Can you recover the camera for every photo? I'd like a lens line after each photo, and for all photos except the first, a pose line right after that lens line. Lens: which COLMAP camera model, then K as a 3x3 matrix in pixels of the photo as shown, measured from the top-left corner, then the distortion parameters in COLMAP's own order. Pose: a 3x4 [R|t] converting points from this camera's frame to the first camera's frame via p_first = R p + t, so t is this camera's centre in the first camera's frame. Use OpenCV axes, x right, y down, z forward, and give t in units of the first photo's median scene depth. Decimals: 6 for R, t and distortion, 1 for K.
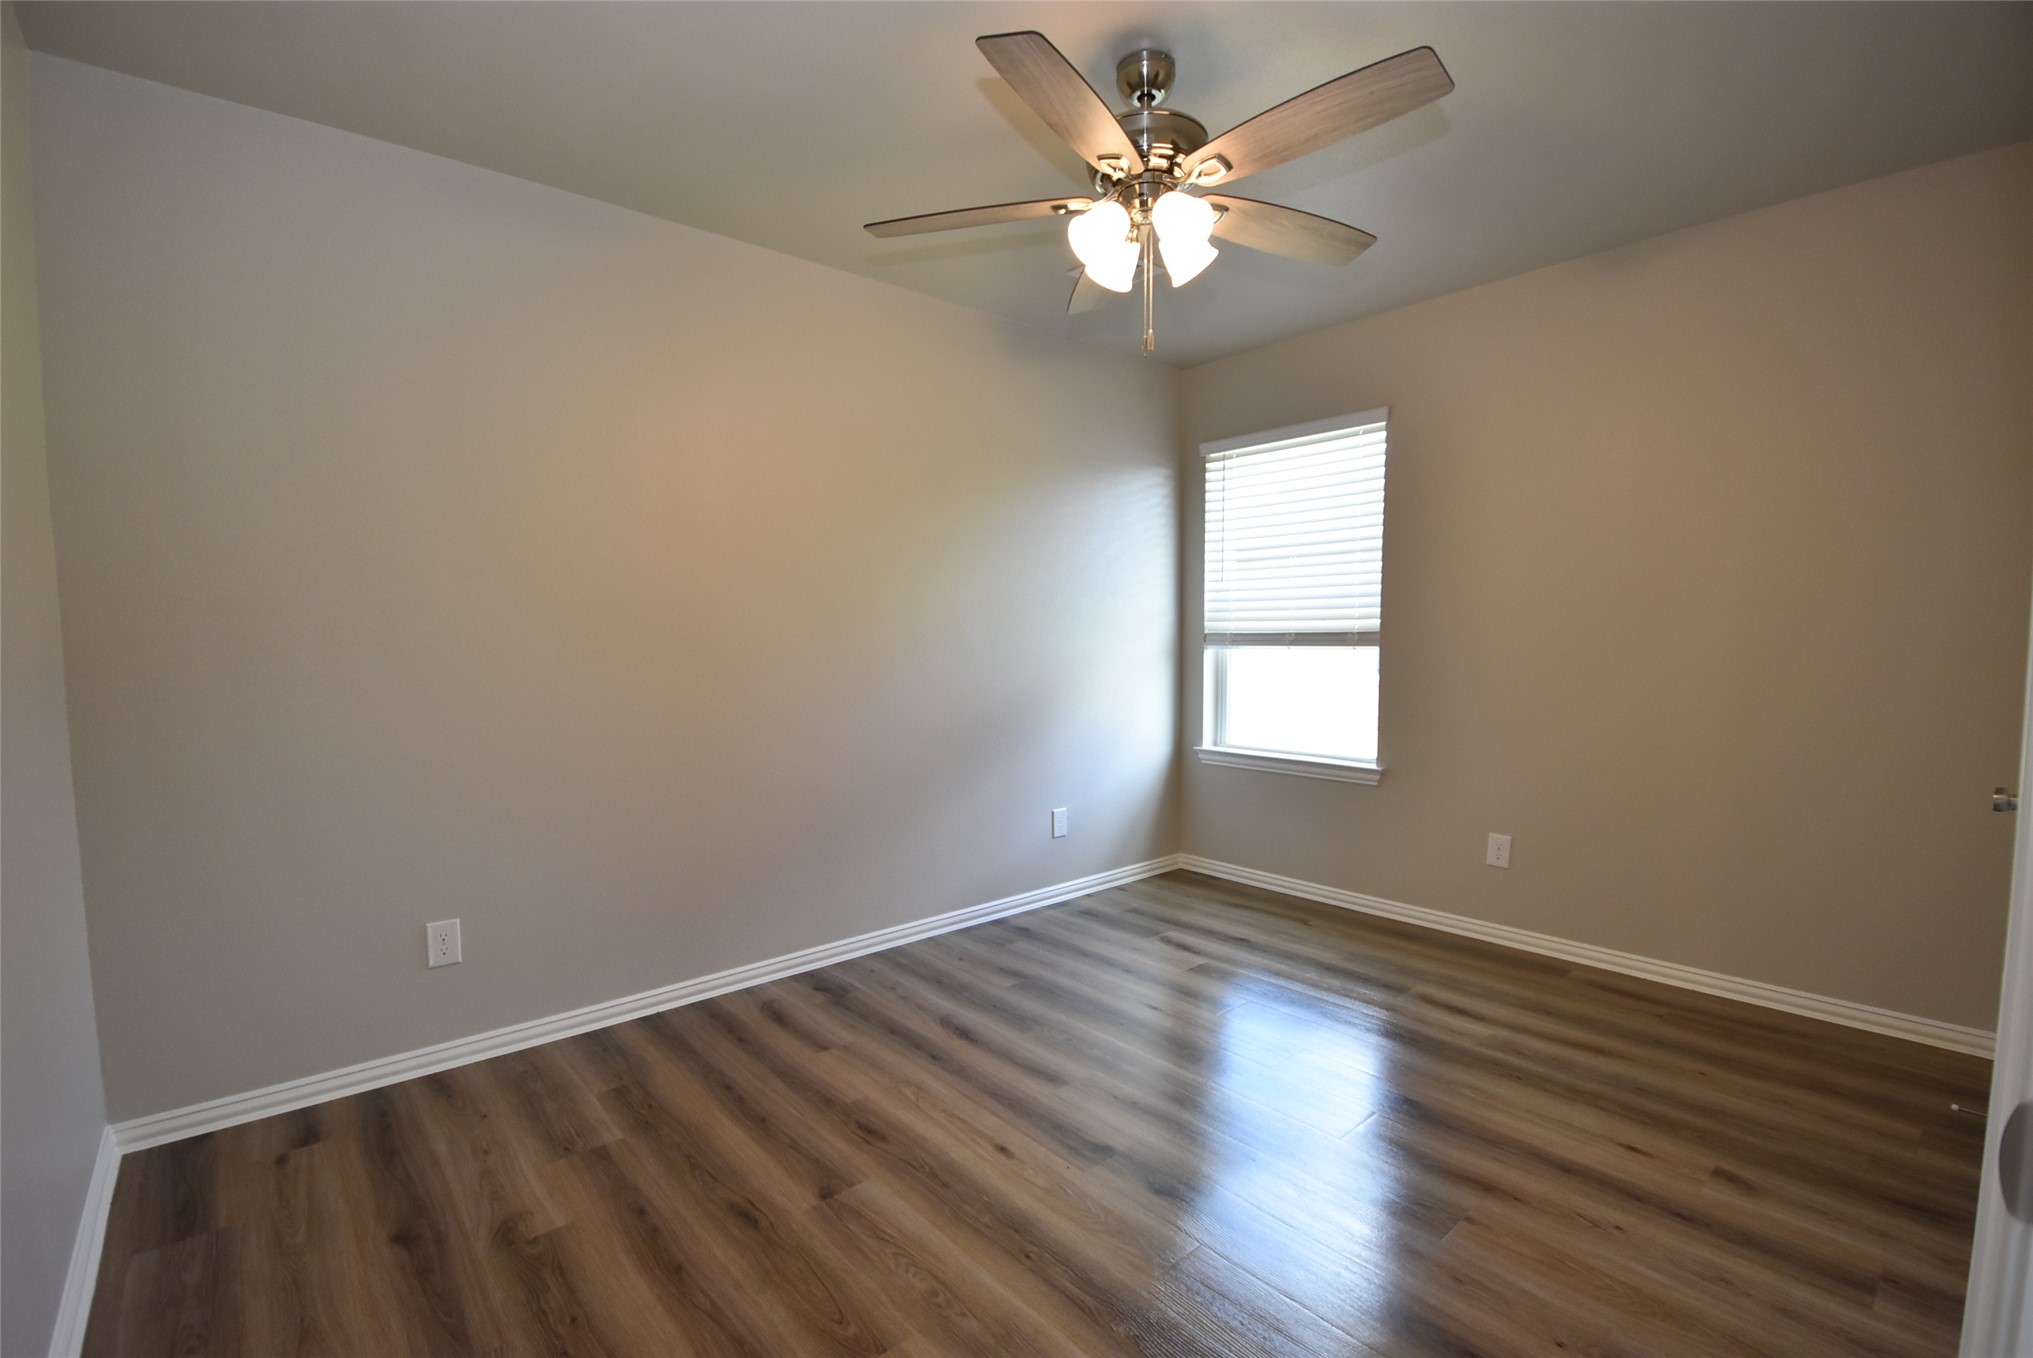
lens RADIAL K [[908.2, 0, 1006.4], [0, 908.2, 704.6], [0, 0, 1]] dist [-0.003786, -0.000996]
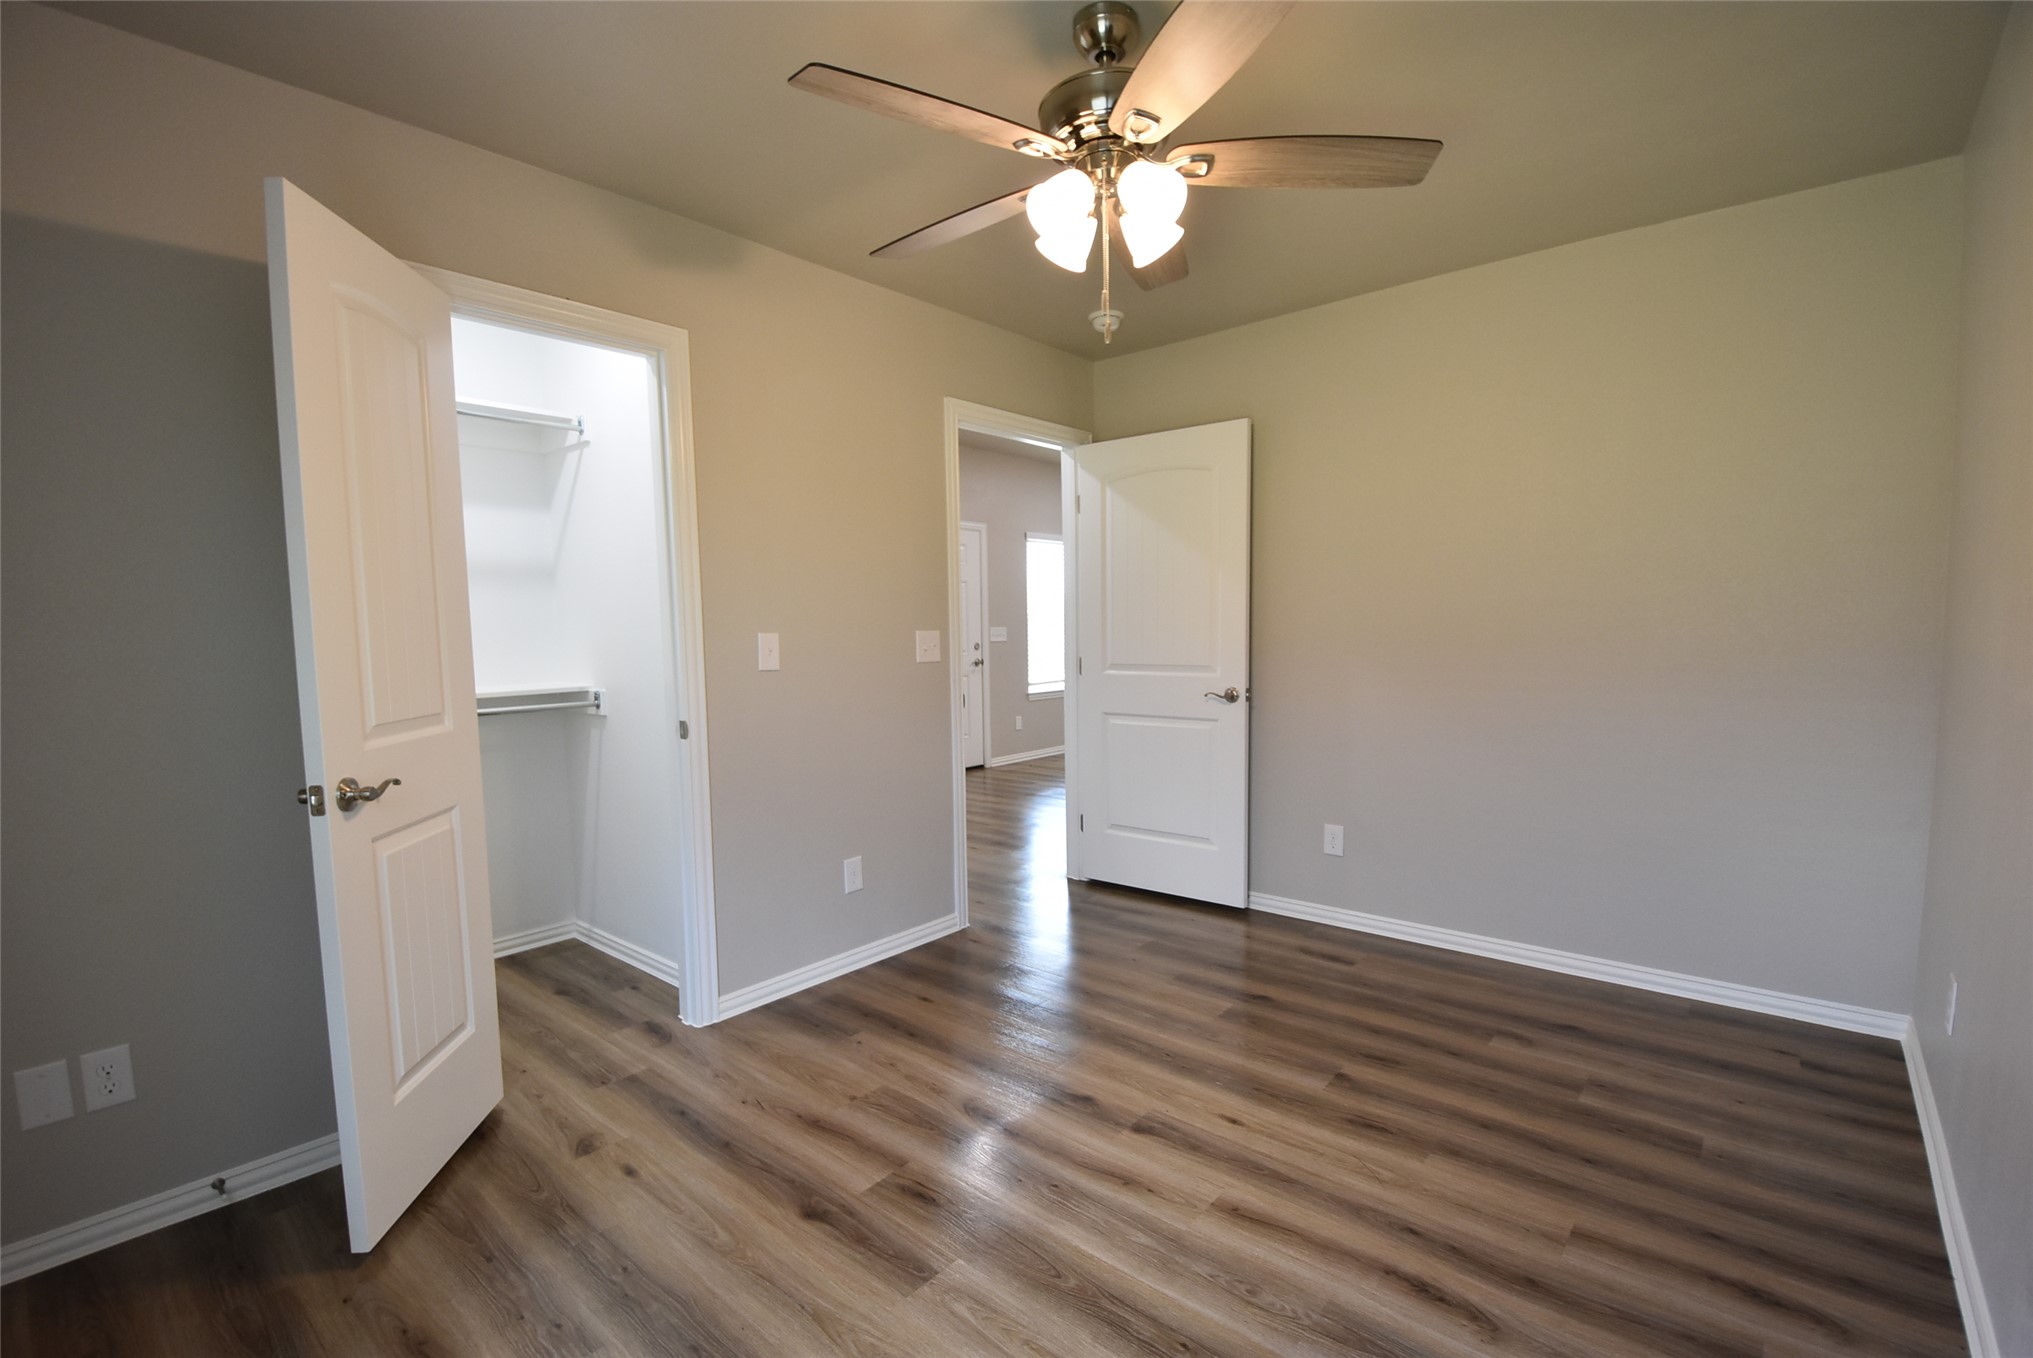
lens RADIAL K [[908.2, 0, 1006.4], [0, 908.2, 704.6], [0, 0, 1]] dist [-0.003786, -0.000996]
pose [[-0.989244, 0.037206, -0.141463, 0.393748], [0.013697, 0.986423, 0.163655, -0.177073], [0.145631, 0.159957, -0.976322, 1.914854]]
